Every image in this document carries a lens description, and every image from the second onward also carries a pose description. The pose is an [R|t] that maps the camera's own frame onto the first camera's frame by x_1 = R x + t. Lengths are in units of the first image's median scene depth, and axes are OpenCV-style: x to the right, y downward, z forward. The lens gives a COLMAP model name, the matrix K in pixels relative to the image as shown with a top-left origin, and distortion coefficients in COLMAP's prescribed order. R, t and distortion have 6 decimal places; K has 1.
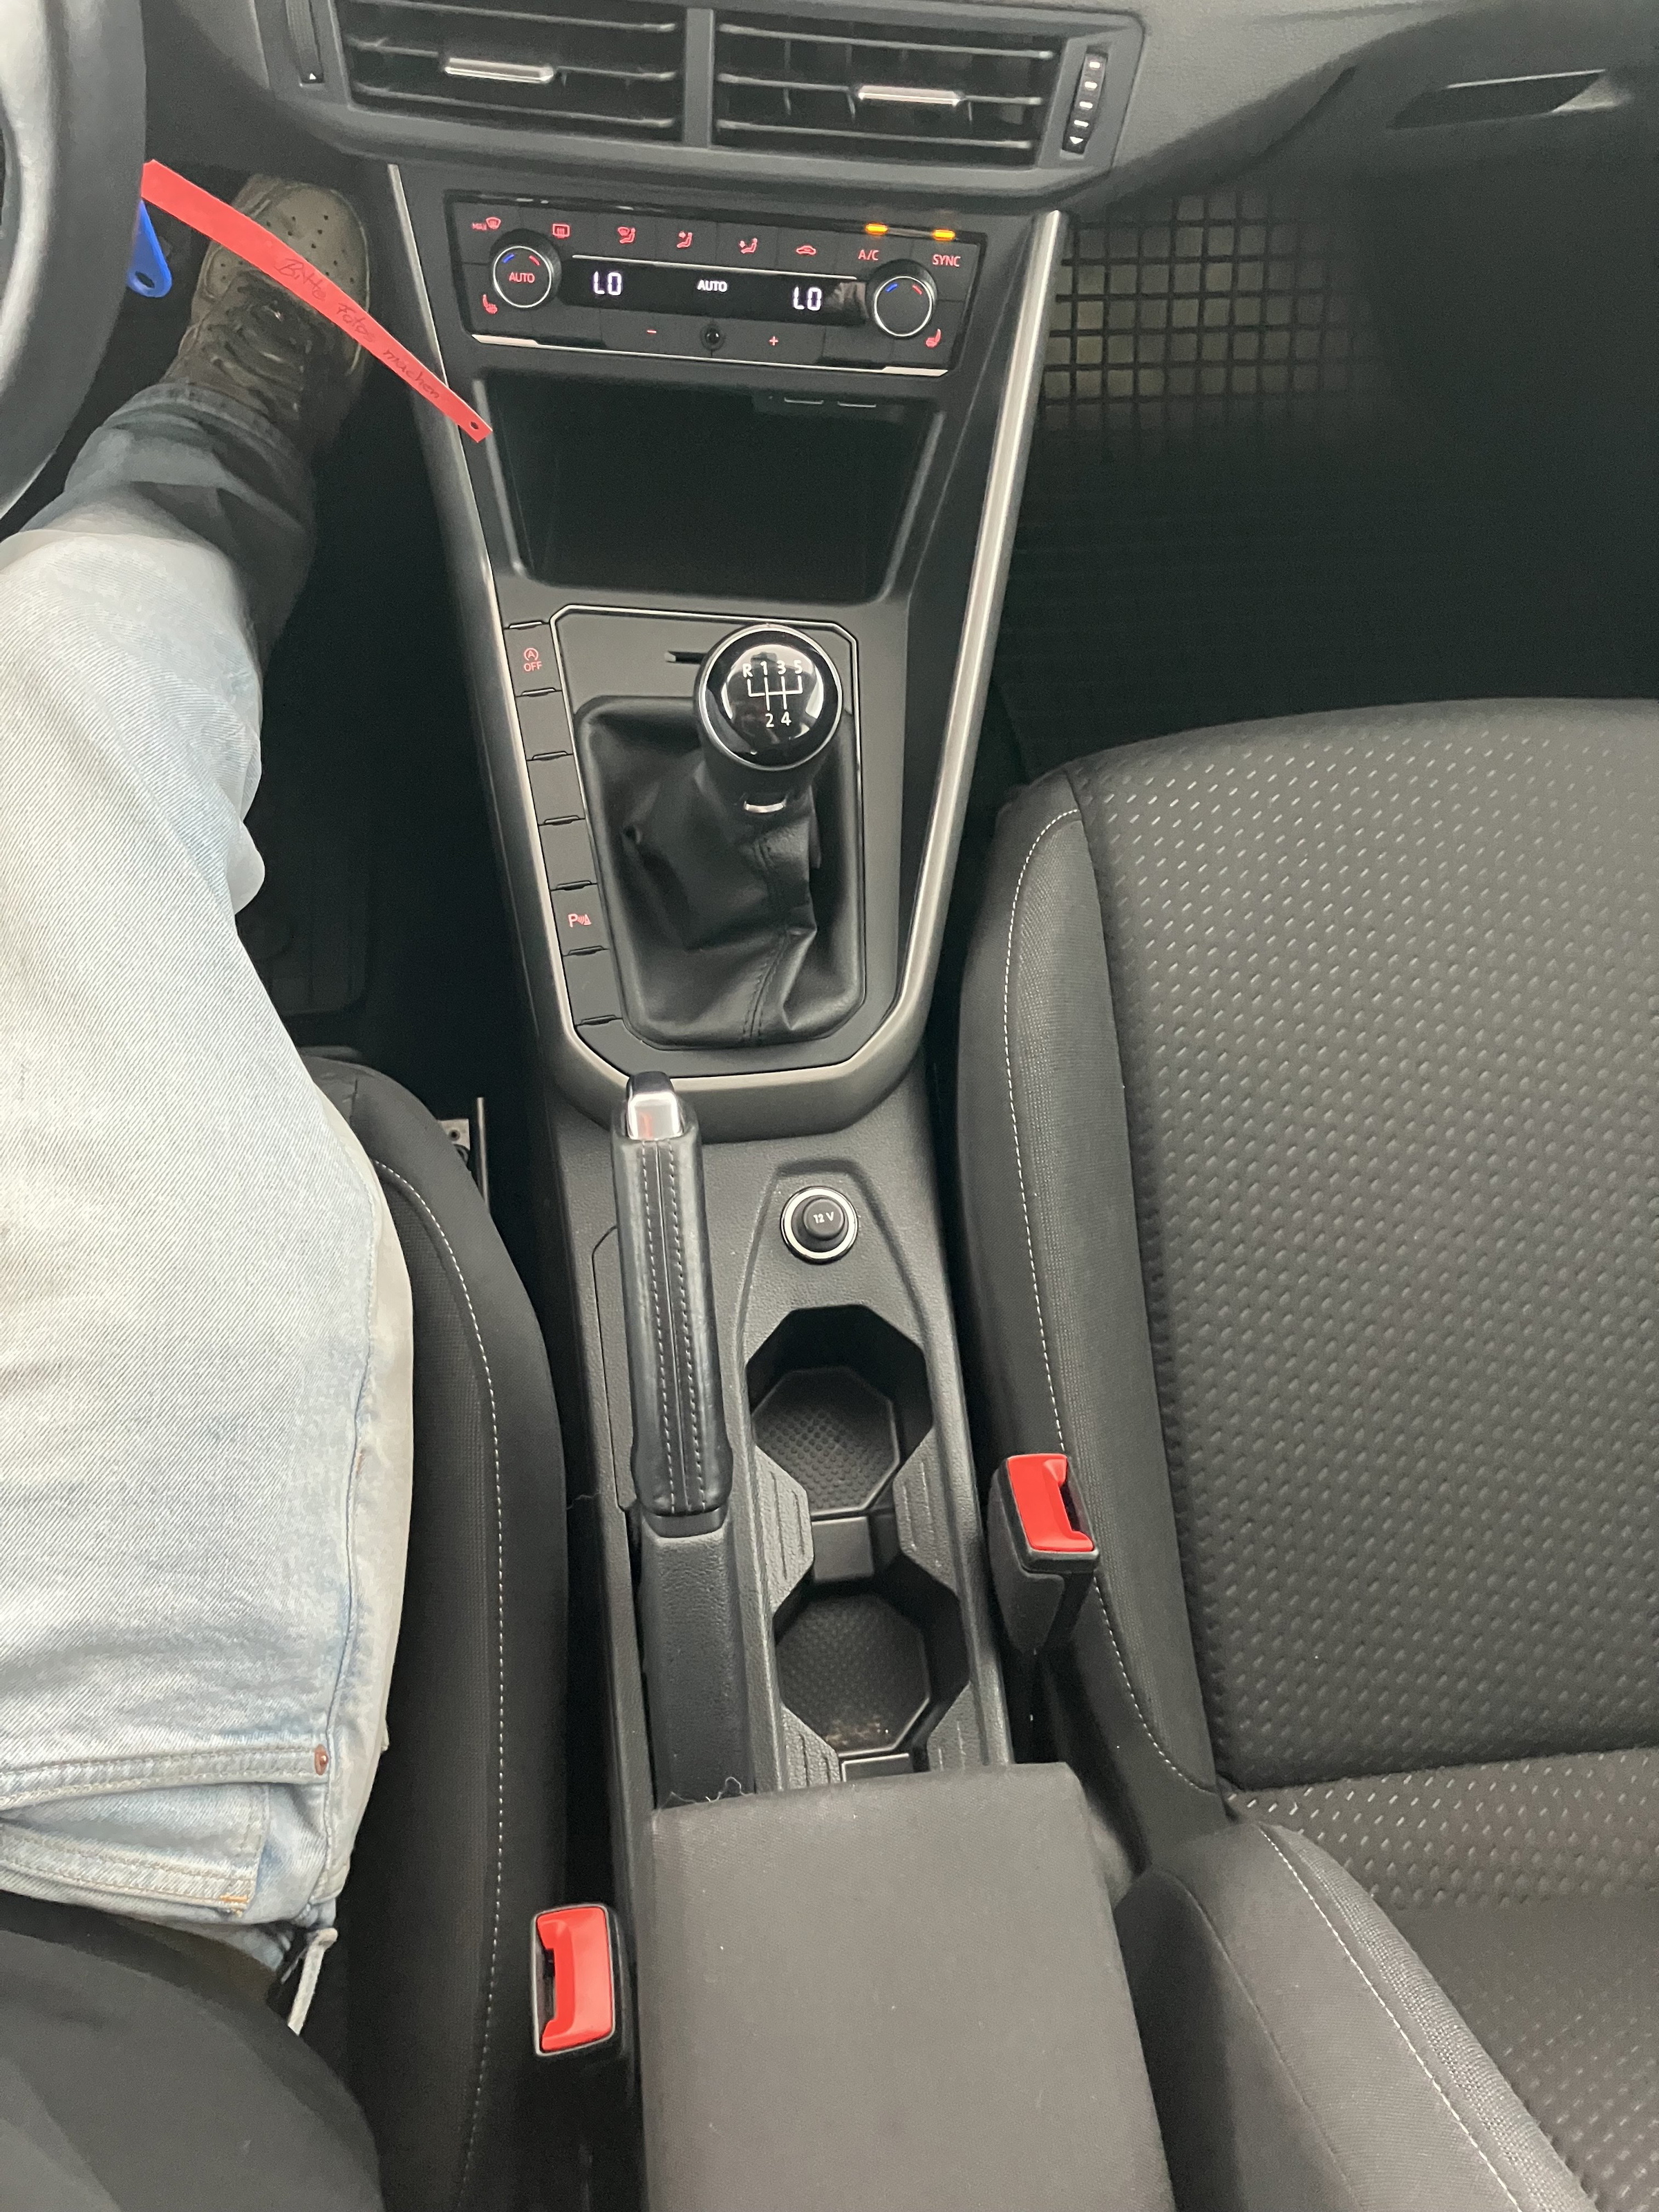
lens RADIAL K [[1864.3, 0, 814.3], [0, 1864.3, 1101.7], [0, 0, 1]] dist [-0.010335, 0.042878]
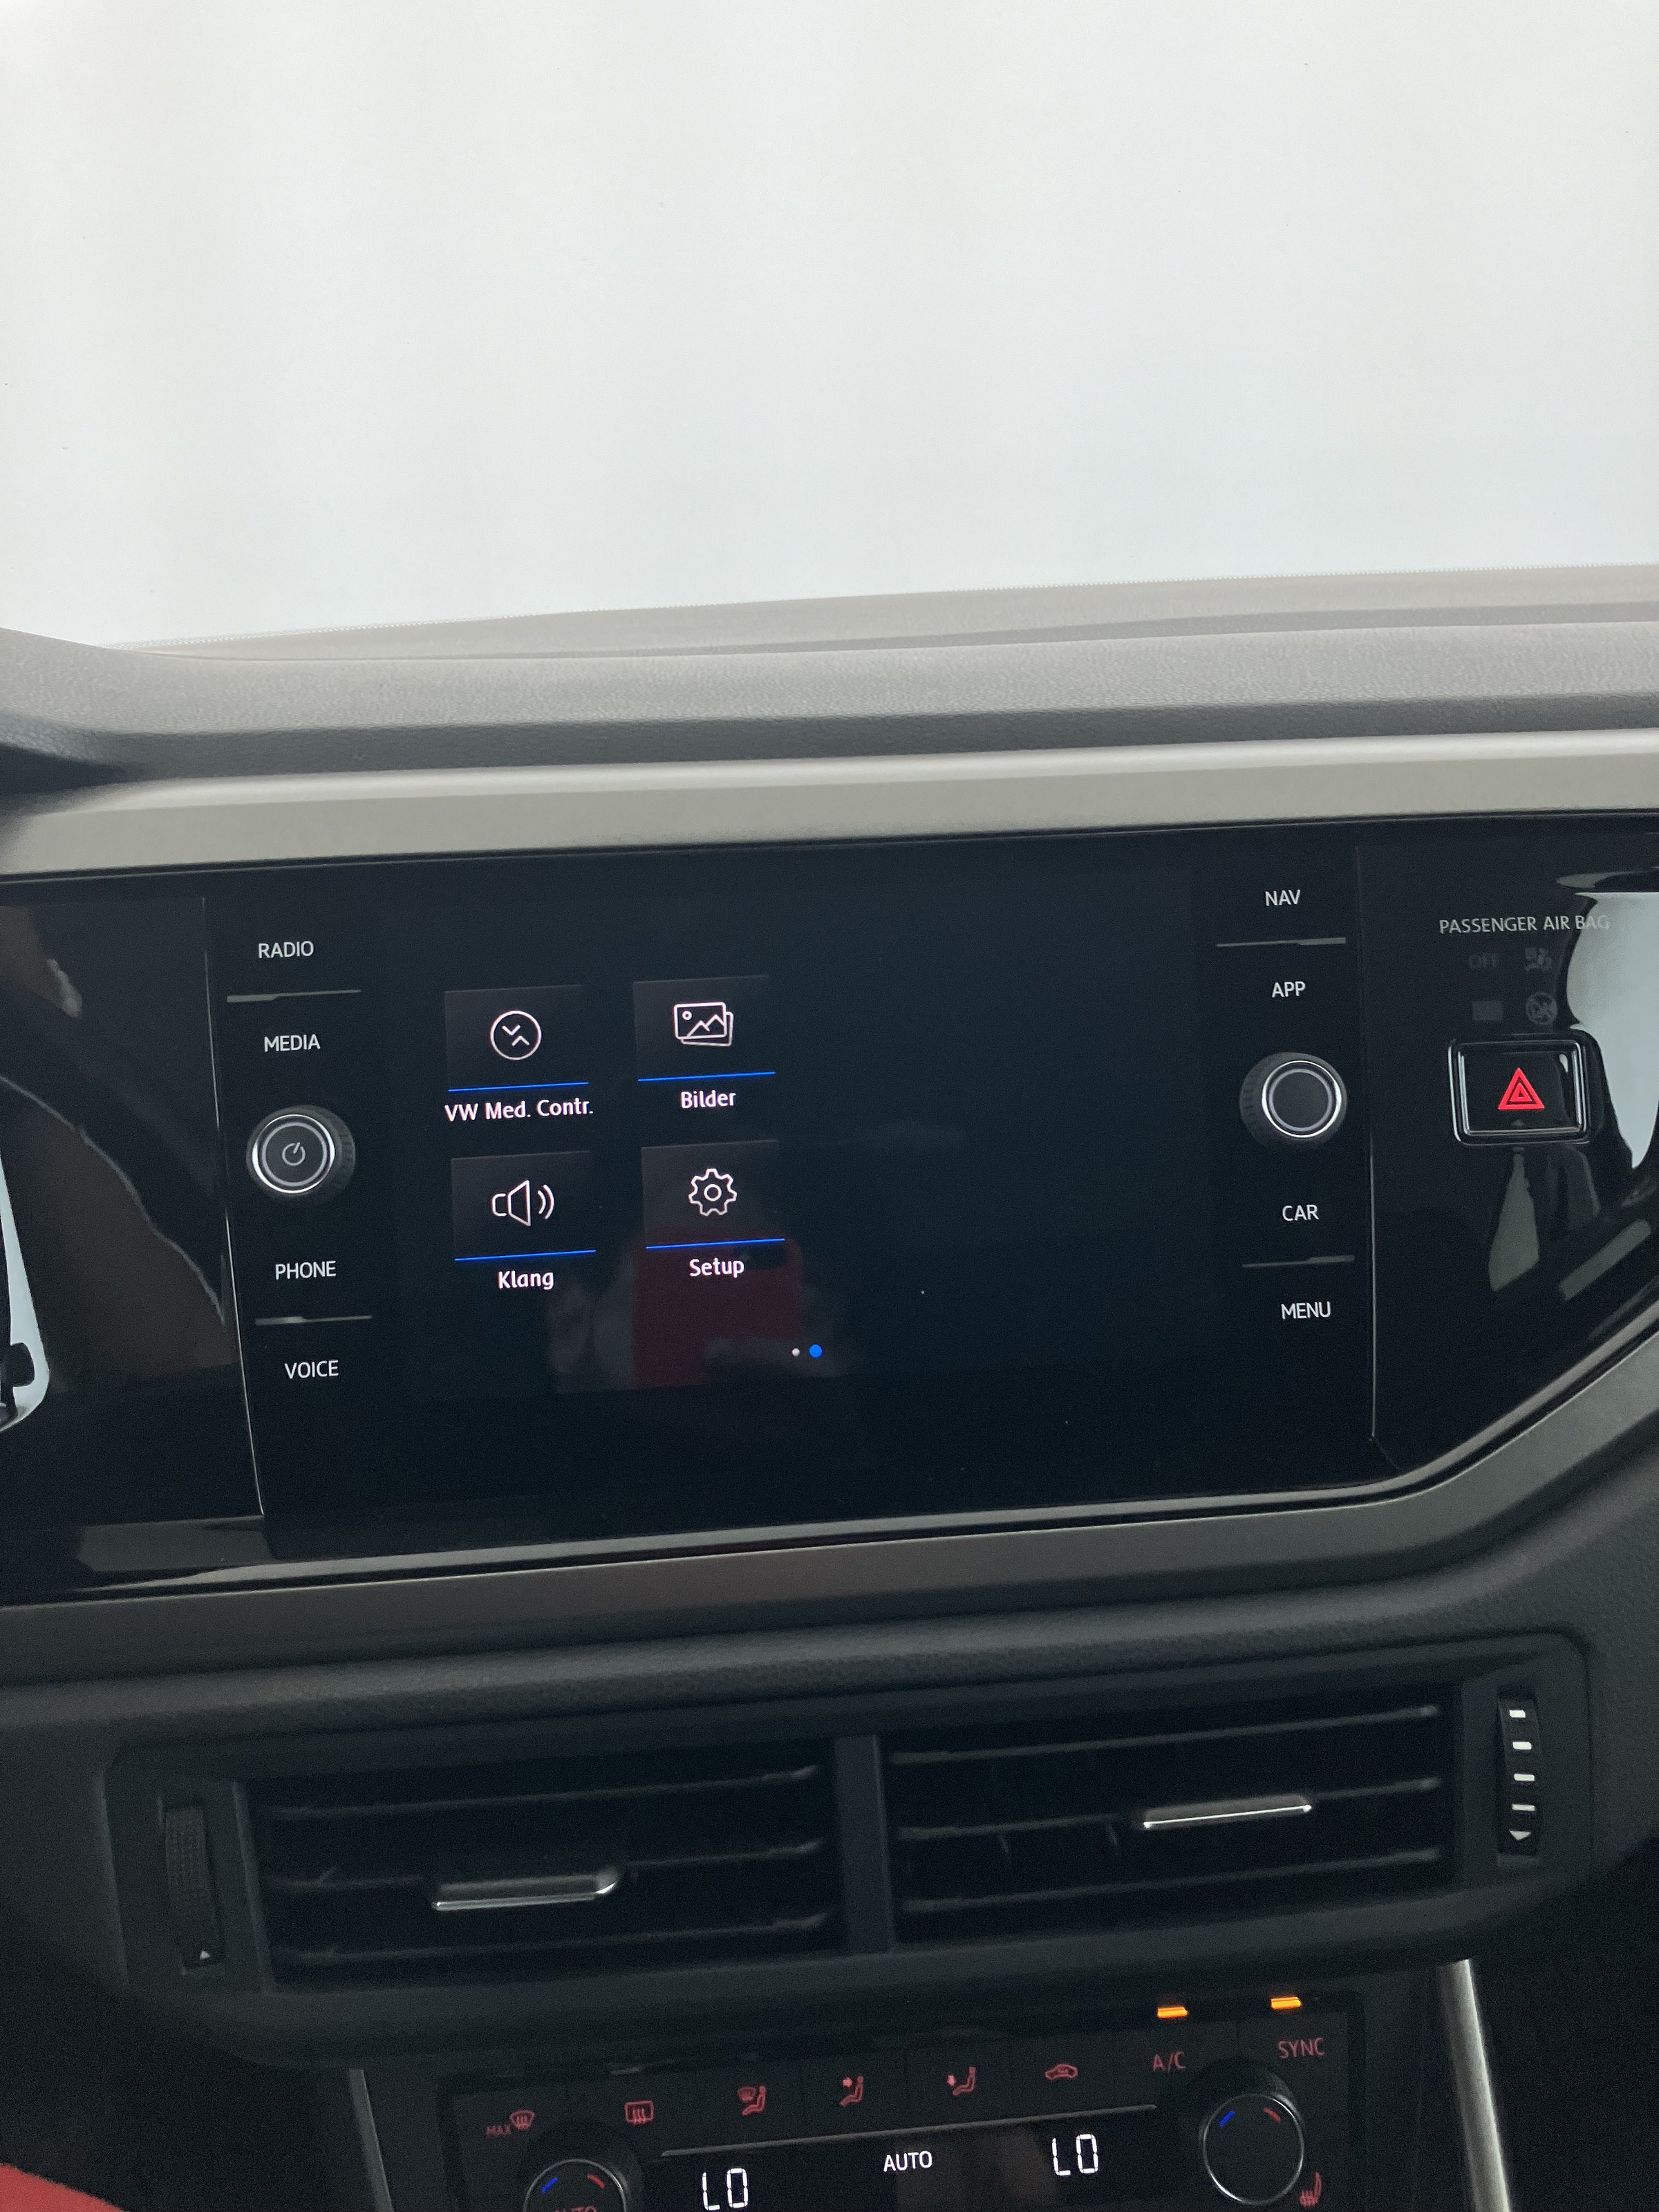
lens RADIAL K [[1808.3, 0, 817.5], [0, 1808.3, 1101.6], [0, 0, 1]] dist [0.010220, 0.020512]
pose [[0.987881, -0.148553, 0.044984, -0.059991], [0.133933, 0.669379, -0.730749, -0.257282], [0.078444, 0.727918, 0.681162, 0.391469]]
